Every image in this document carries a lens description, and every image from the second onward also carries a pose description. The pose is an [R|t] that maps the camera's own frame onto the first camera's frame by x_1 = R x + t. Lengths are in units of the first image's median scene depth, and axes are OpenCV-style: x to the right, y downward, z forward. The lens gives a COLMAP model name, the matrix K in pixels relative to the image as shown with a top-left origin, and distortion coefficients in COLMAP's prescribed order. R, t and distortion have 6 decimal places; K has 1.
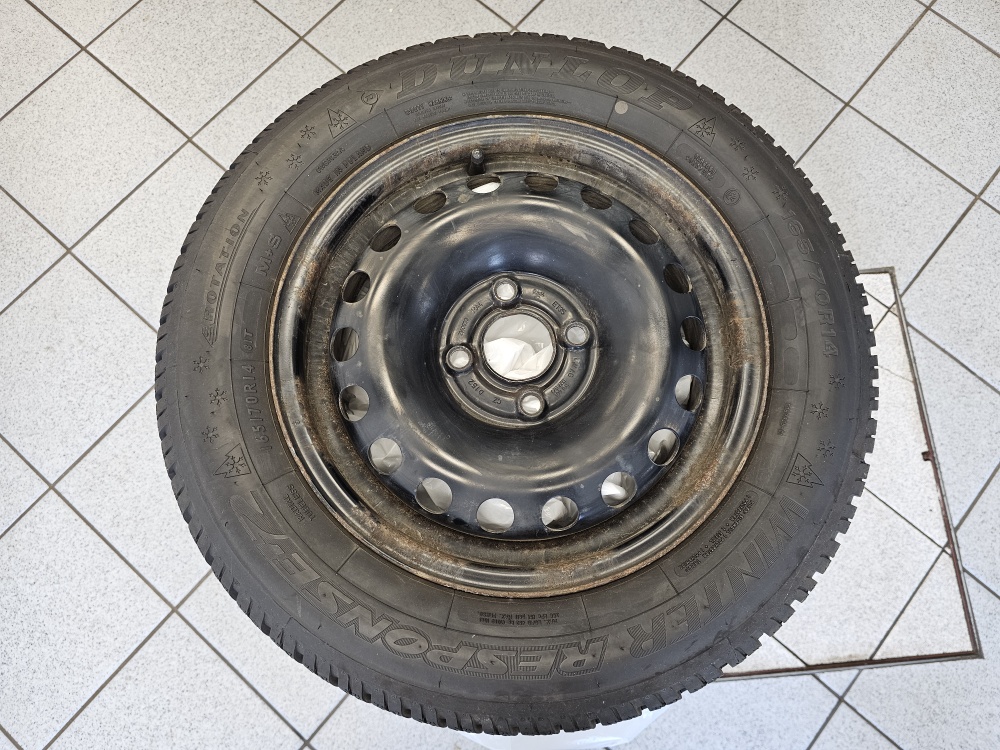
lens RADIAL K [[663.6, 0, 512.5], [0, 663.6, 358.3], [0, 0, 1]] dist [0.065305, -0.074958]
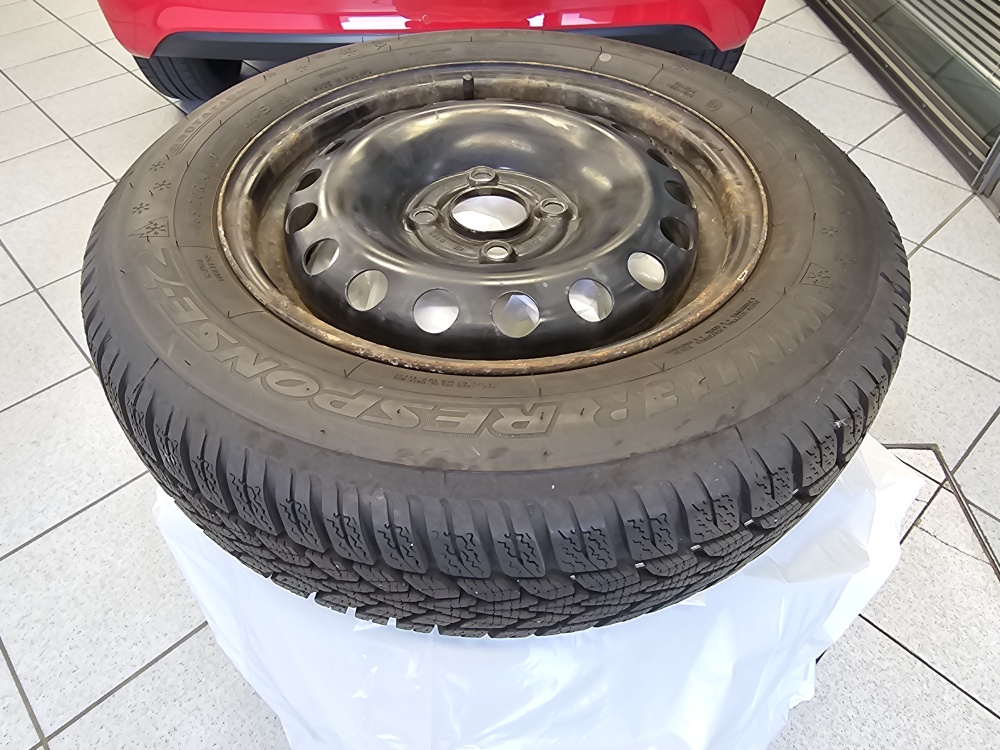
lens RADIAL K [[670.9, 0, 485.3], [0, 670.9, 375.1], [0, 0, 1]] dist [-0.002719, 0.000915]
pose [[0.993494, 0.055385, -0.099514, 0.107897], [-0.096482, 0.873579, -0.477023, 0.621766], [0.060514, 0.483520, 0.873239, 0.294317]]
